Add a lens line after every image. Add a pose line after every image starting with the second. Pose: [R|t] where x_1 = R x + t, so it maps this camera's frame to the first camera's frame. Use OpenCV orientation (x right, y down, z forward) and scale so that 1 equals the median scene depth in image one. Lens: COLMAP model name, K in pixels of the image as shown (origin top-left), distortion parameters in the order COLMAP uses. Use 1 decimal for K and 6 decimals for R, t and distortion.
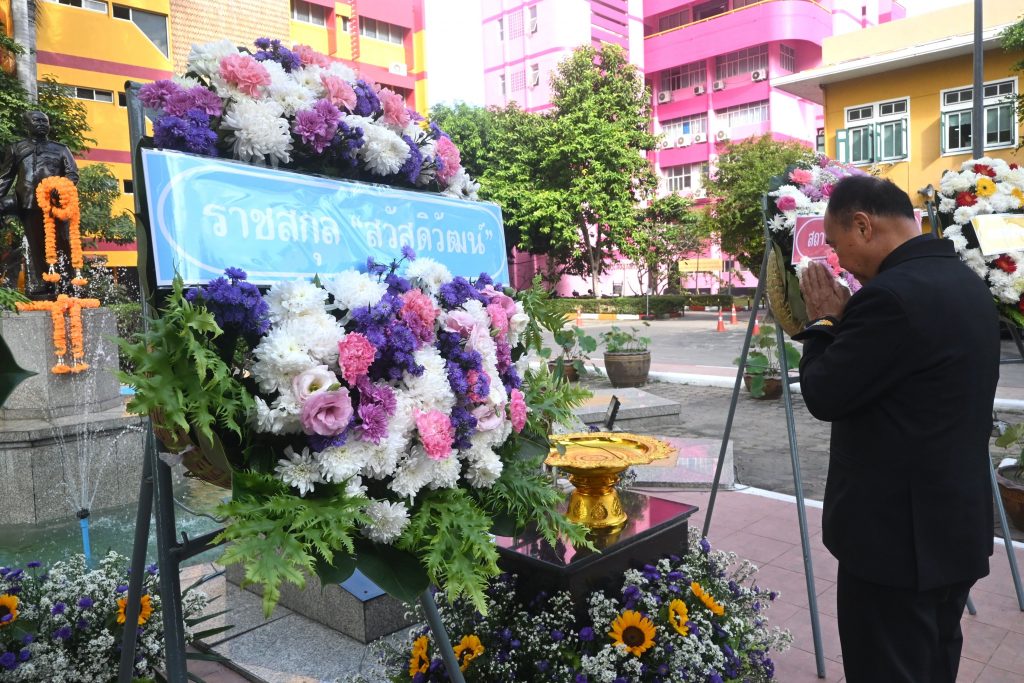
lens RADIAL K [[737.9, 0, 508.8], [0, 737.9, 316.4], [0, 0, 1]] dist [0.011792, -0.000915]
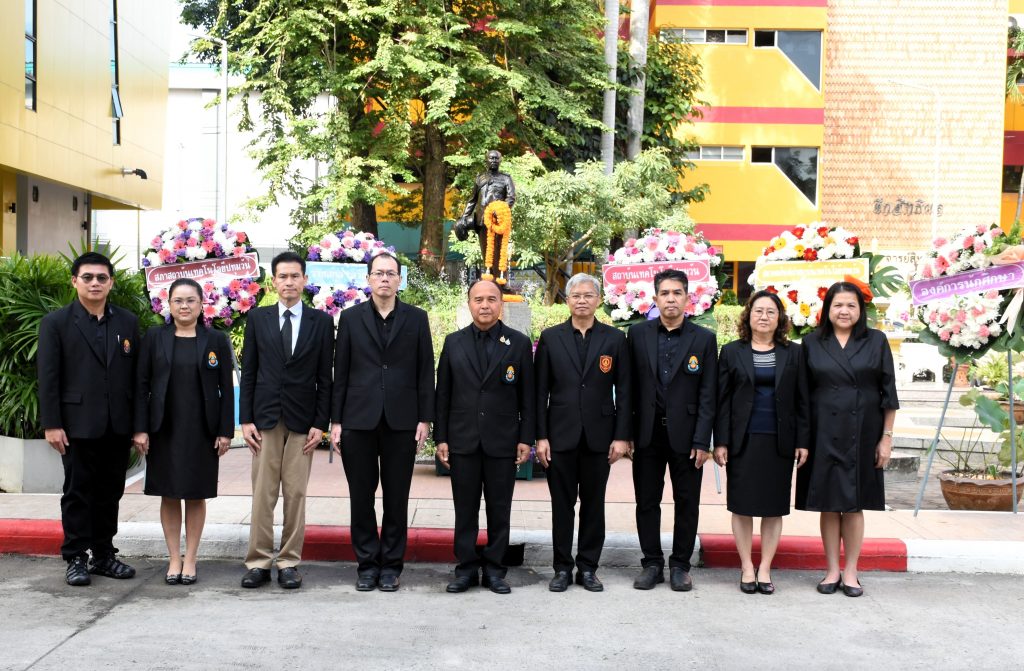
lens RADIAL K [[1518.4, 0, 445.5], [0, 1518.4, 336.2], [0, 0, 1]] dist [-0.003135, 0.008900]
pose [[0.688443, 0.062392, -0.722602, 0.334111], [-0.071128, 0.997299, 0.018345, 0.002171], [0.721794, 0.038767, 0.691021, -0.239244]]
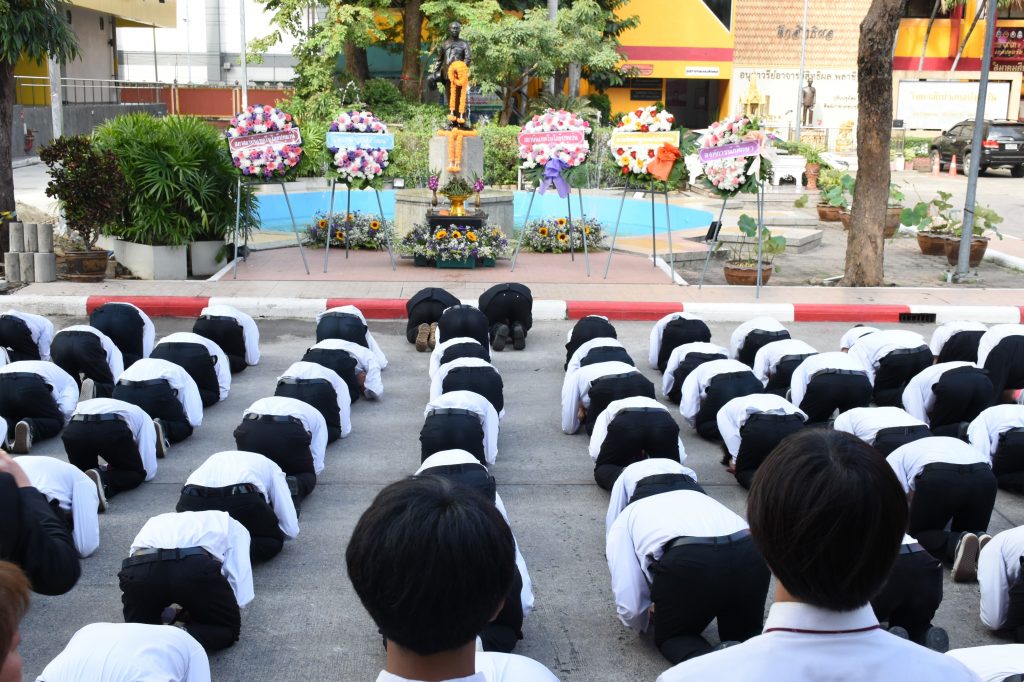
lens RADIAL K [[1495.6, 0, 512.0], [0, 1495.6, 341.0], [0, 0, 1]] dist [0.016909, 0.041784]
pose [[0.727464, 0.164563, -0.666120, 0.522891], [-0.069304, 0.983471, 0.167278, -0.035547], [0.682637, -0.075524, 0.726844, -0.416306]]
